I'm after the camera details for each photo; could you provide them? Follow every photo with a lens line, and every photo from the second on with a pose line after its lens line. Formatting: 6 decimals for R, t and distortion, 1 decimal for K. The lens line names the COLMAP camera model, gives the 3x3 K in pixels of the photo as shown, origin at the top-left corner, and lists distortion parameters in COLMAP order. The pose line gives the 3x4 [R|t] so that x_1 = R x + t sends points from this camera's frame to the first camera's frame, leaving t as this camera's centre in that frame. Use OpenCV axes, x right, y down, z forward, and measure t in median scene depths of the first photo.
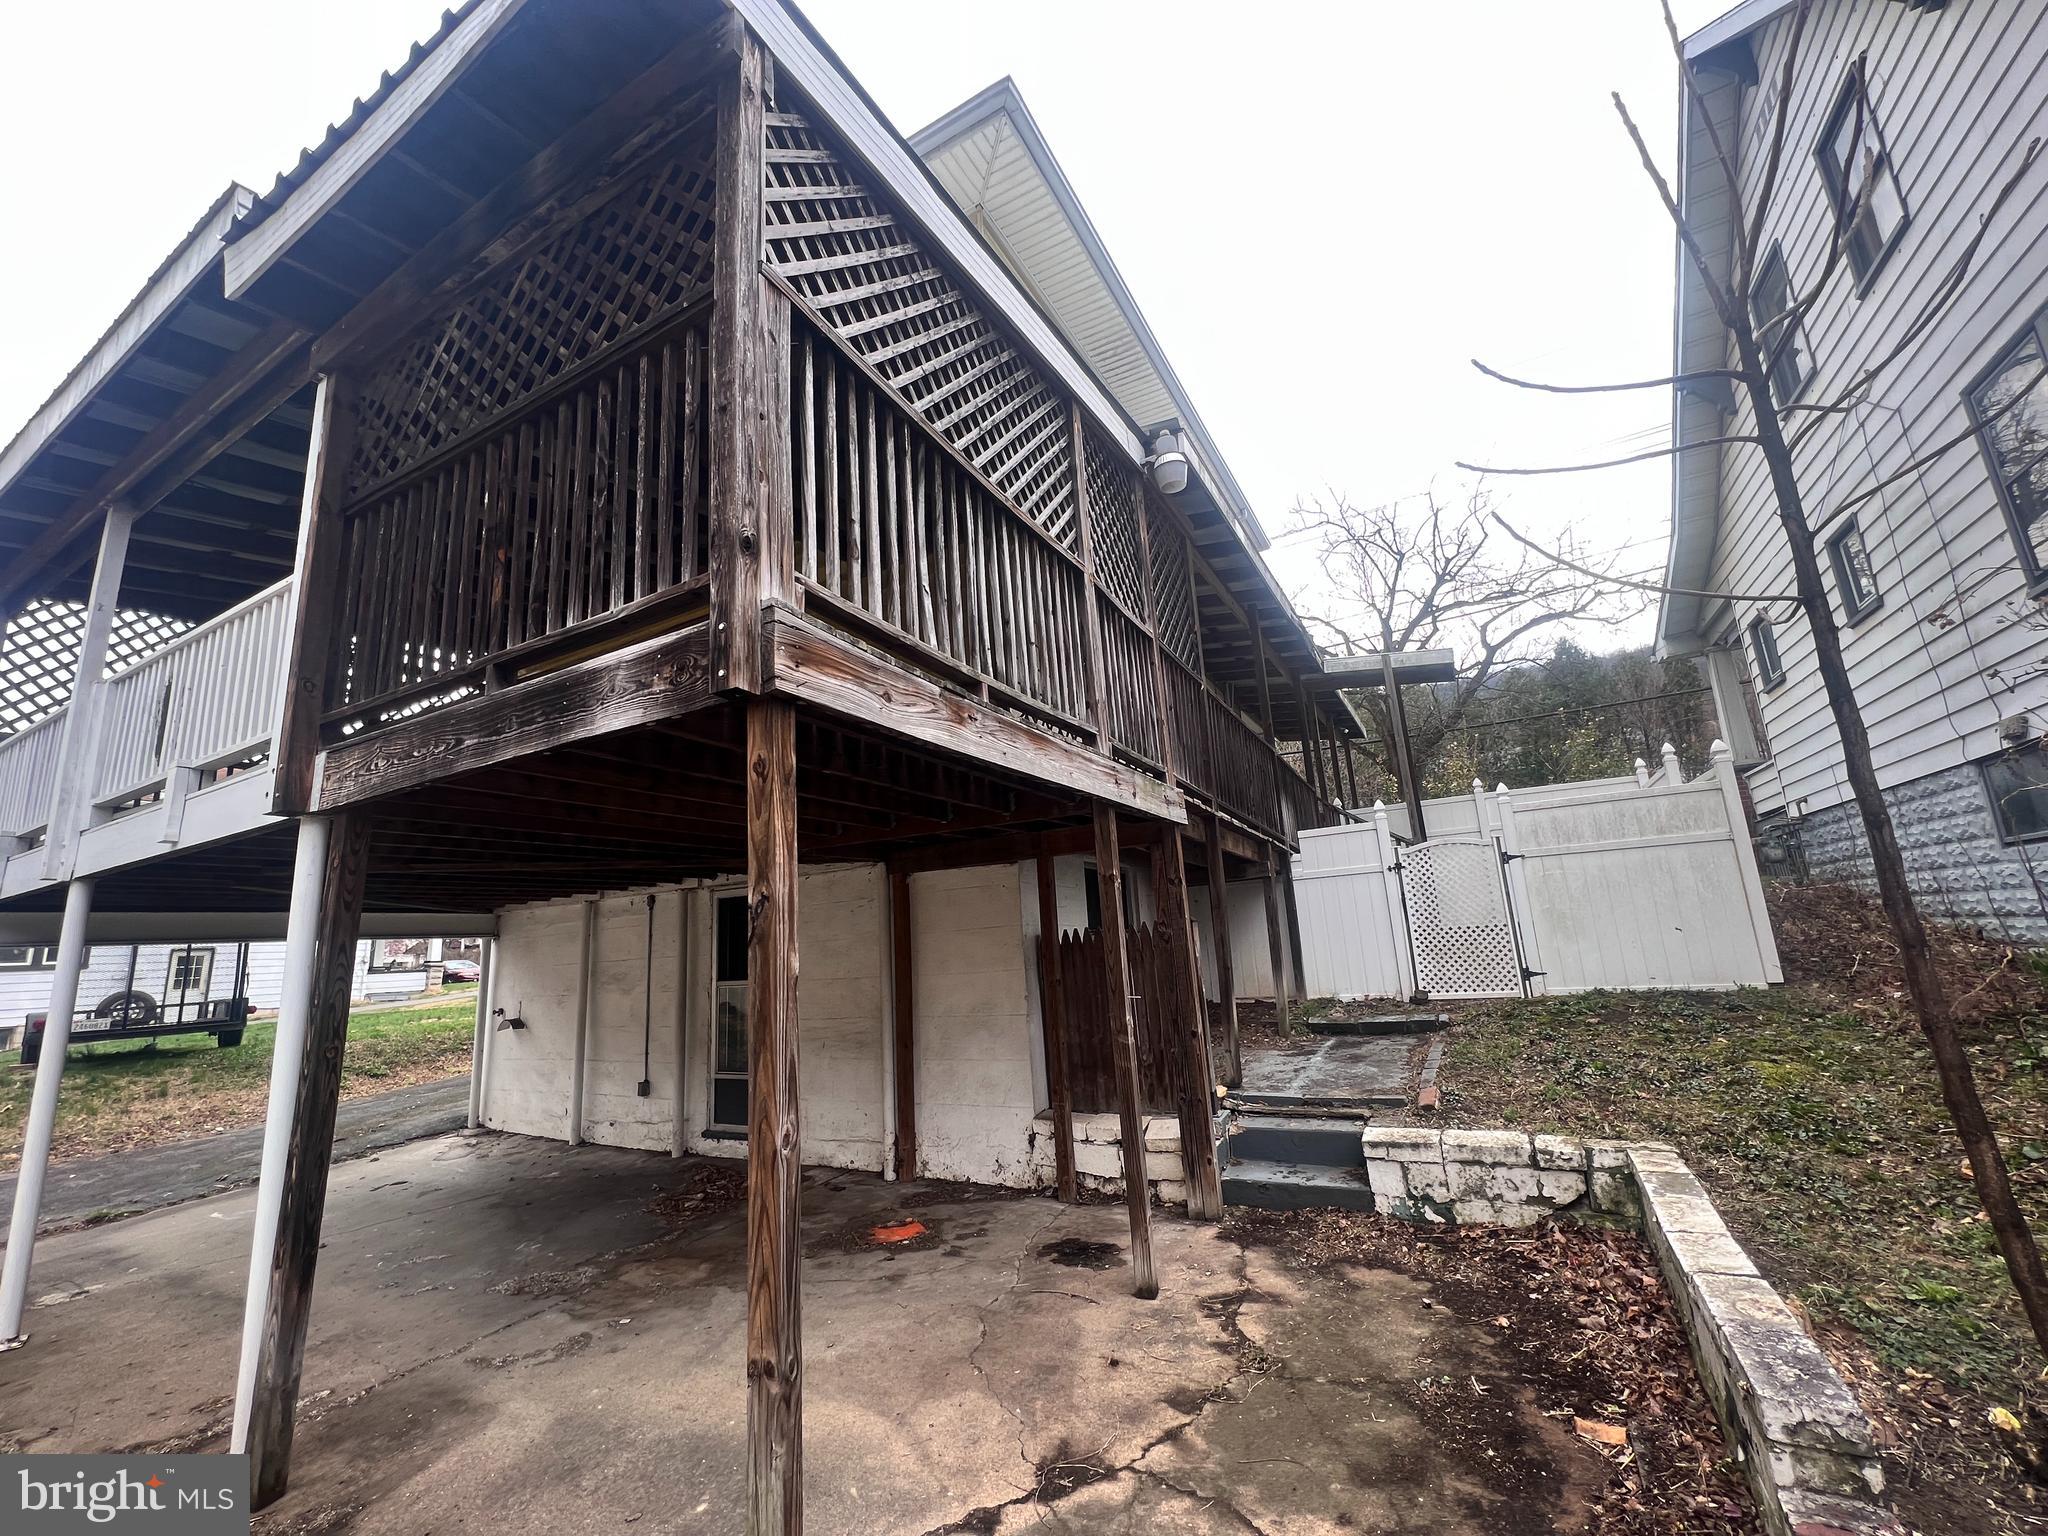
lens RADIAL K [[817.8, 0, 1017.8], [0, 817.8, 776.5], [0, 0, 1]] dist [0.002148, -0.000212]
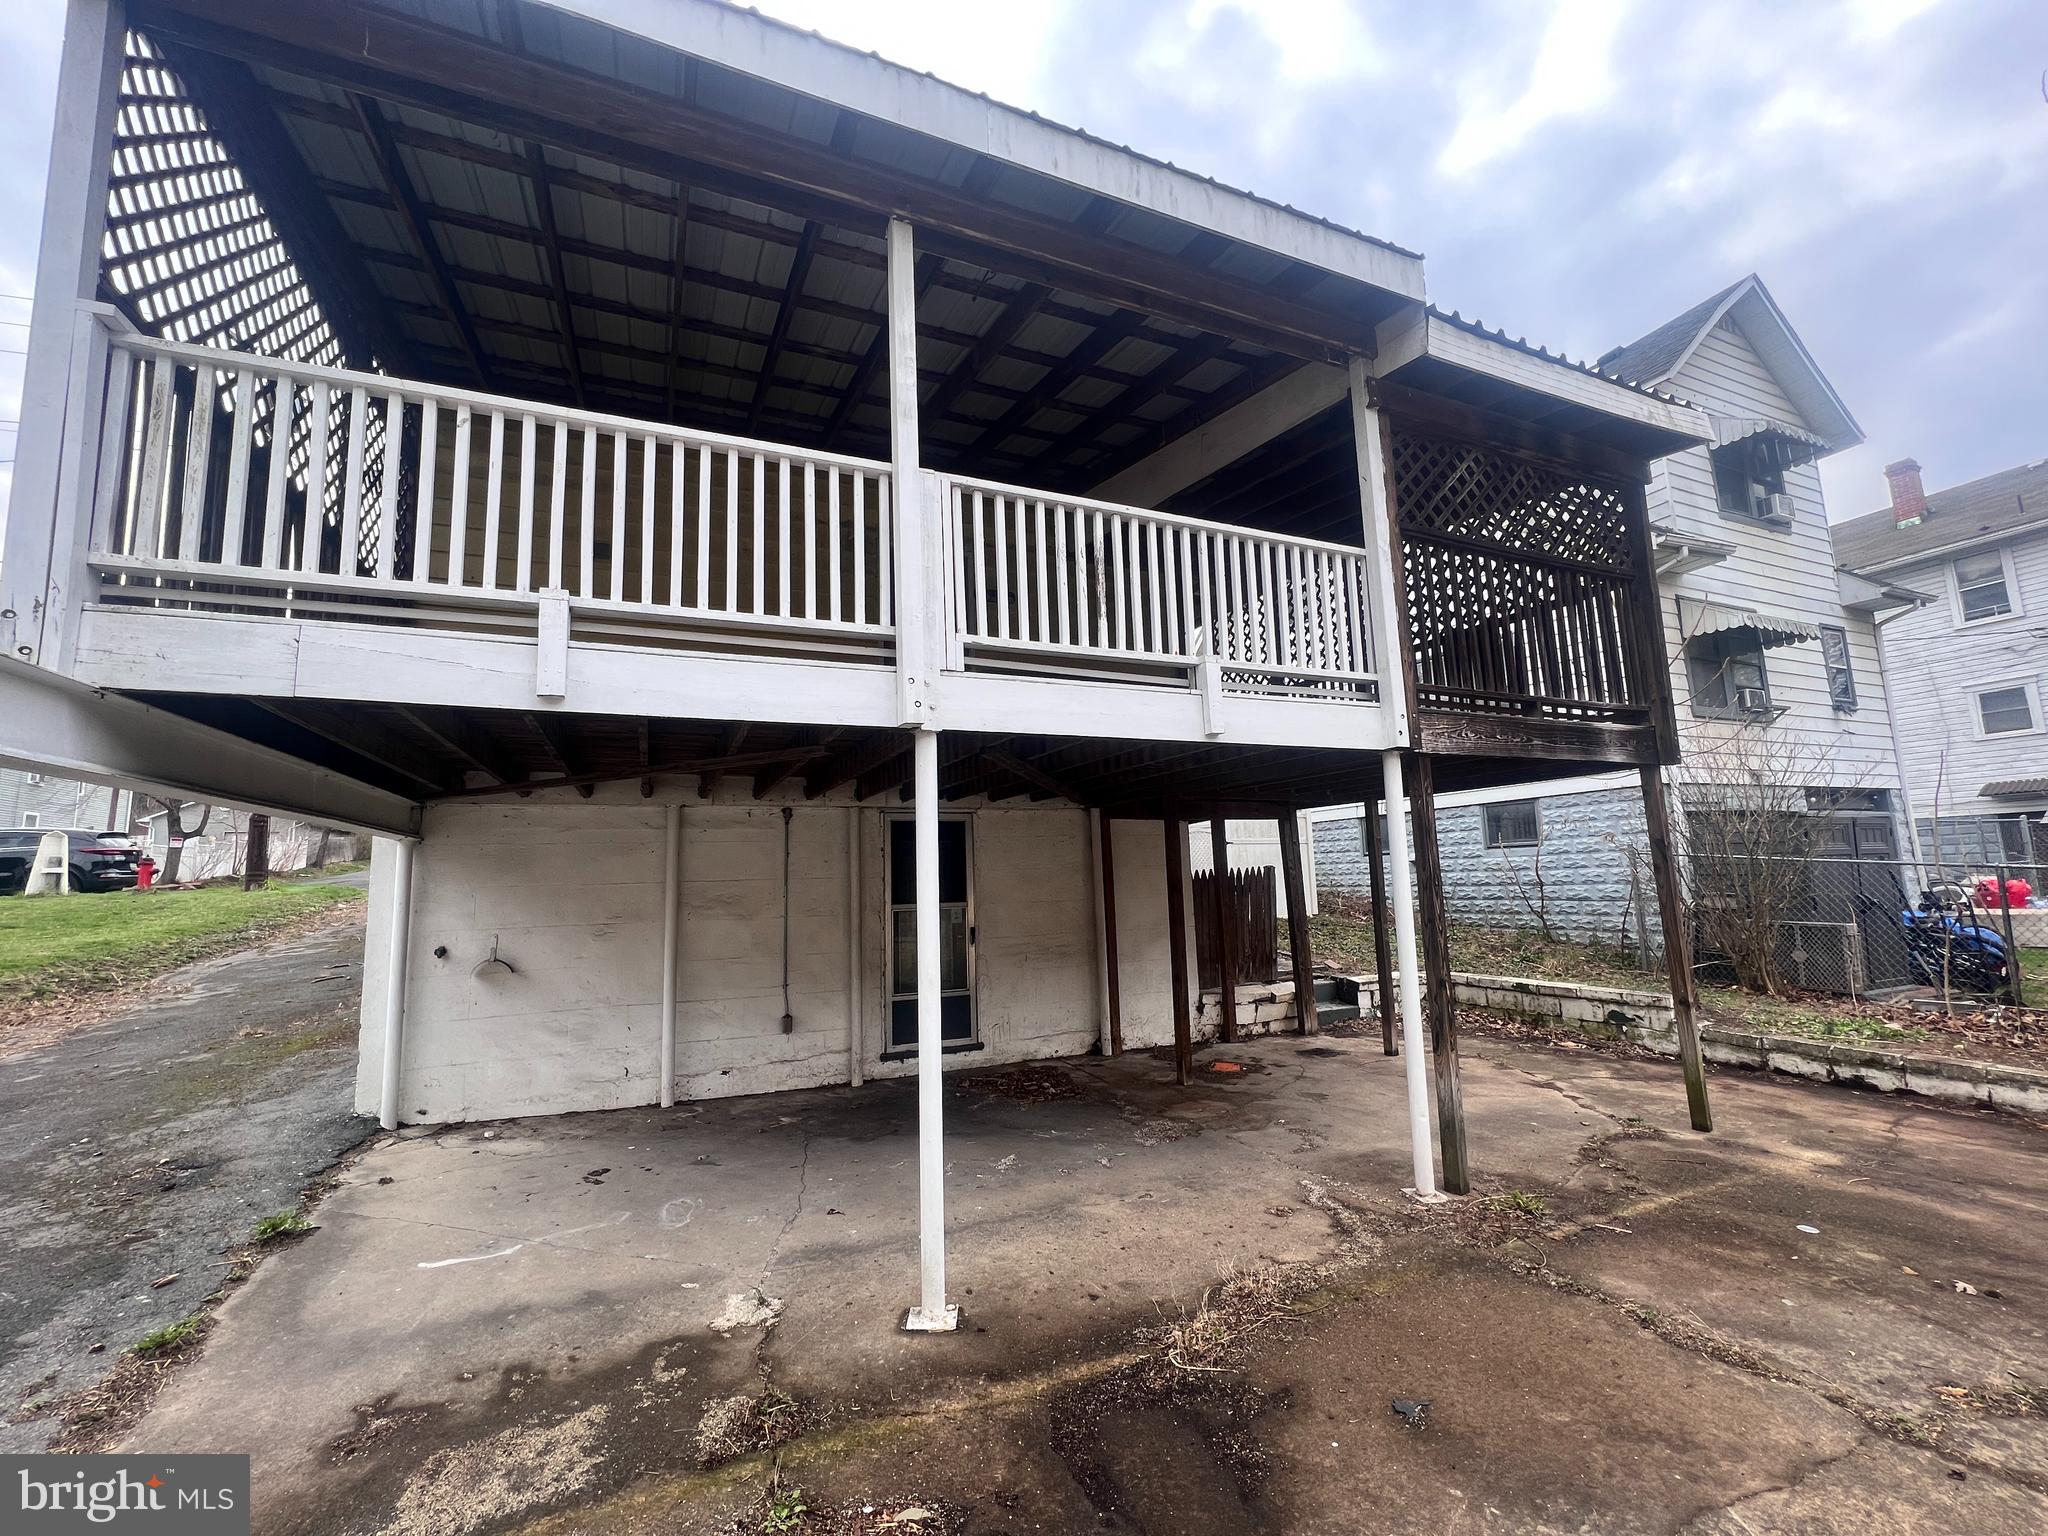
lens RADIAL K [[817.8, 0, 1025.1], [0, 817.8, 776.3], [0, 0, 1]] dist [0.002148, -0.000212]
pose [[0.609778, 0.142052, 0.779738, -1.646799], [-0.170462, 0.984289, -0.046011, 0.184151], [-0.774024, -0.104860, 0.624413, 0.441848]]
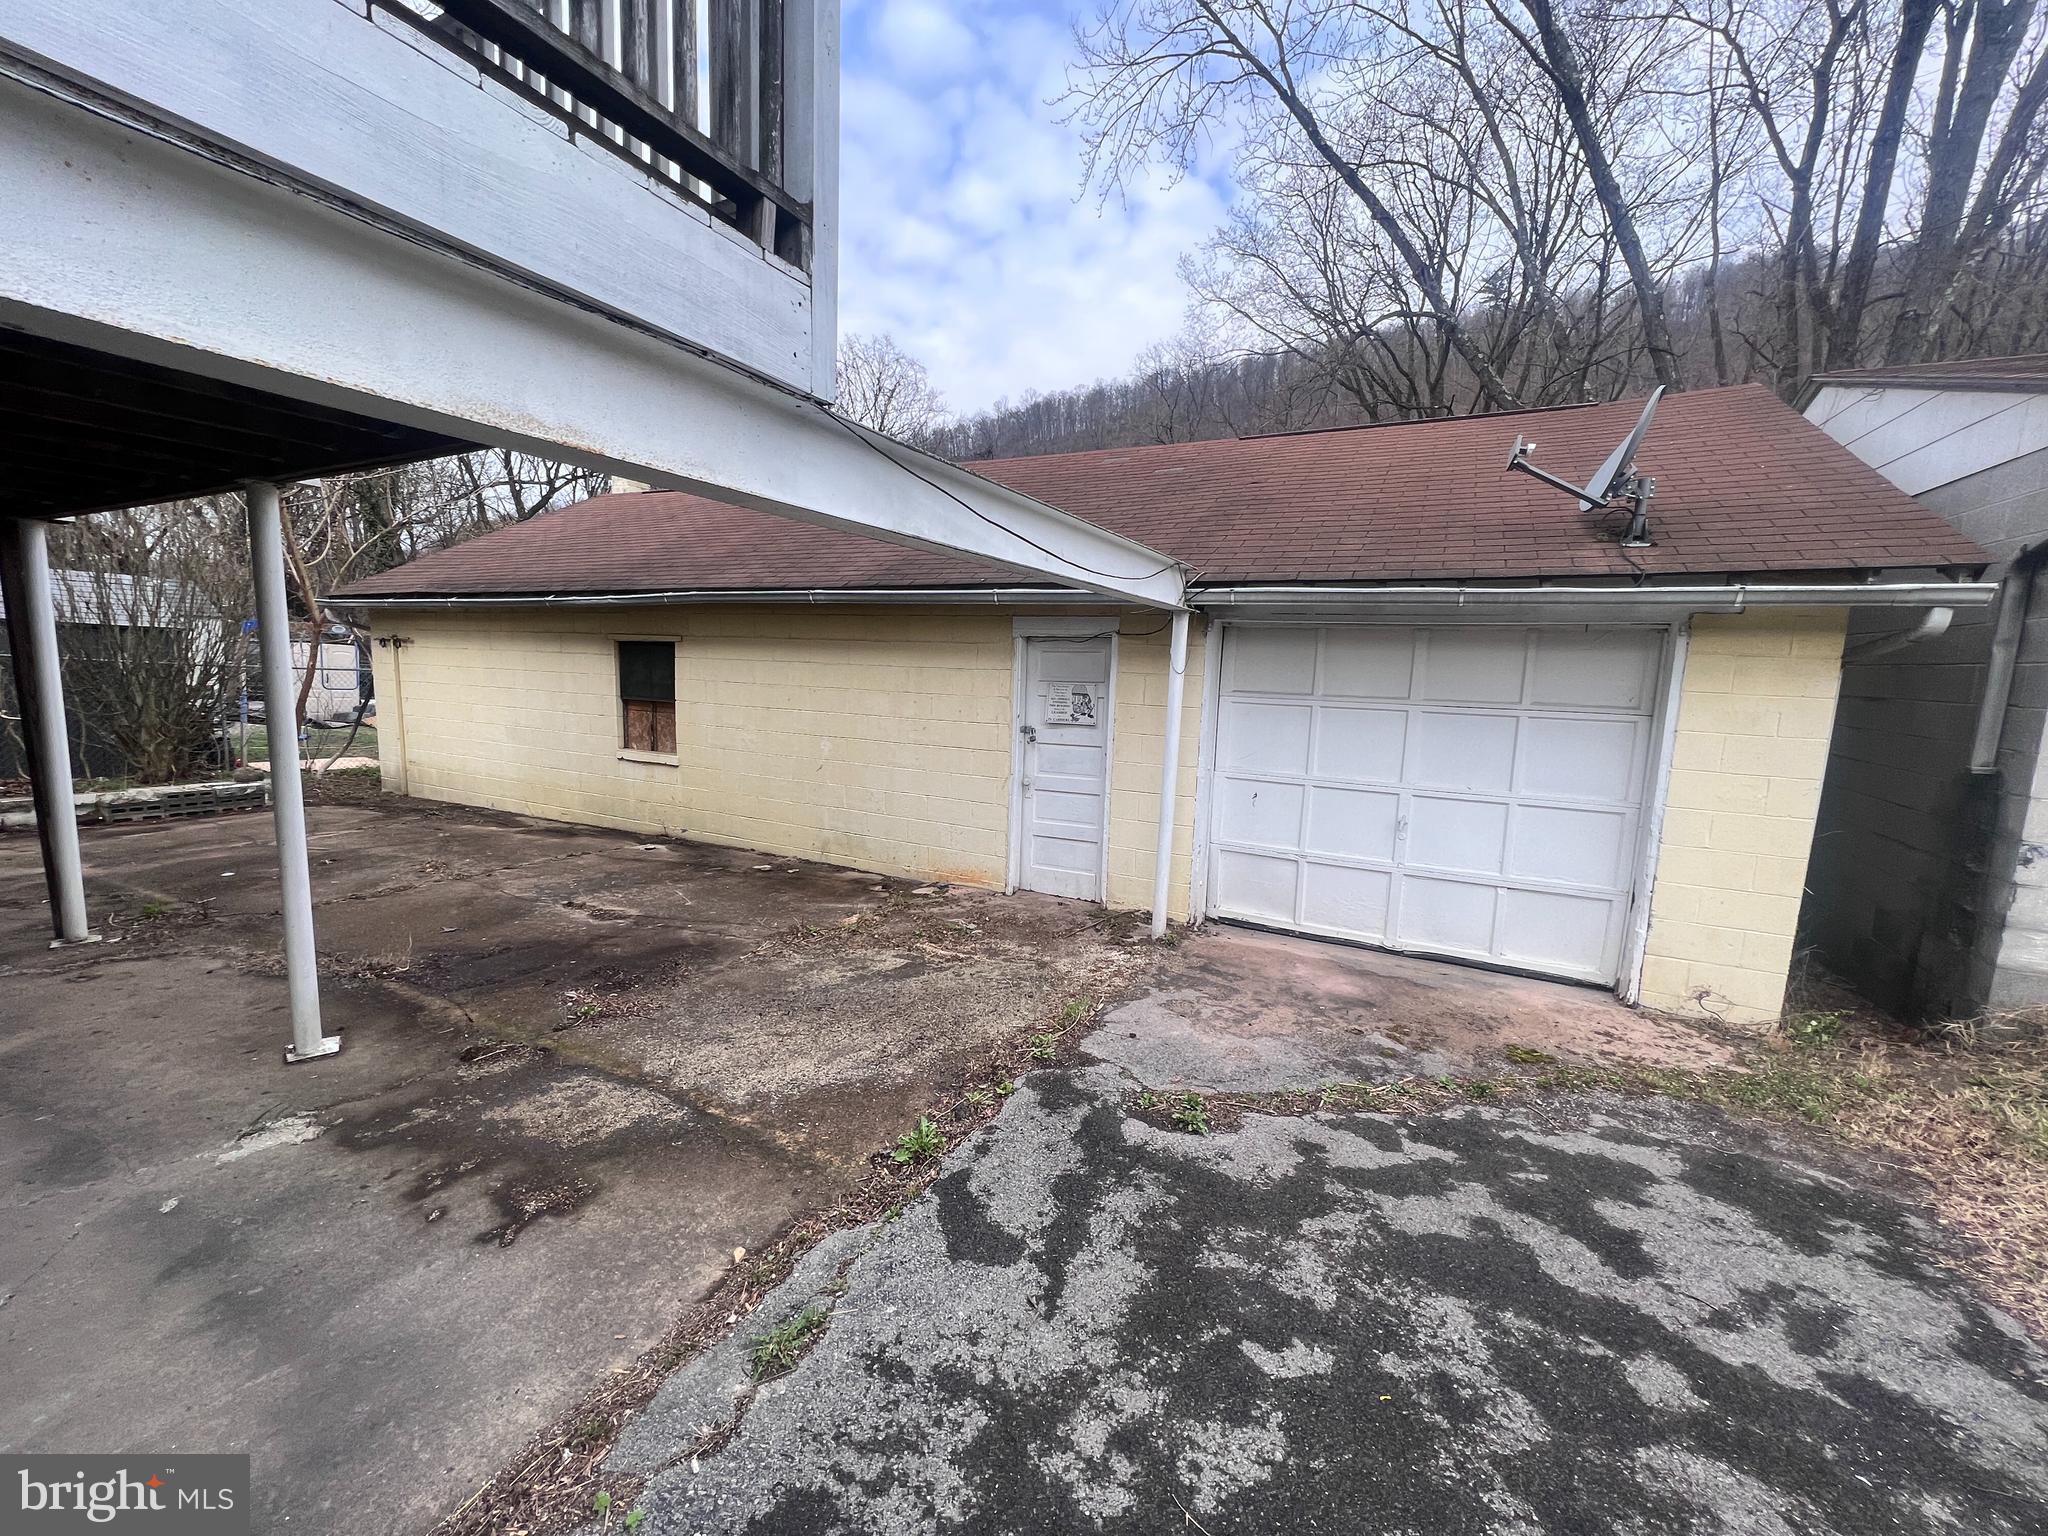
lens RADIAL K [[817.8, 0, 1029.5], [0, 817.8, 776.3], [0, 0, 1]] dist [0.002148, -0.000212]
pose [[-0.999021, 0.031025, -0.031547, -1.736162], [0.033307, 0.996656, -0.074610, 0.440841], [0.029127, -0.075588, -0.996714, 1.671658]]
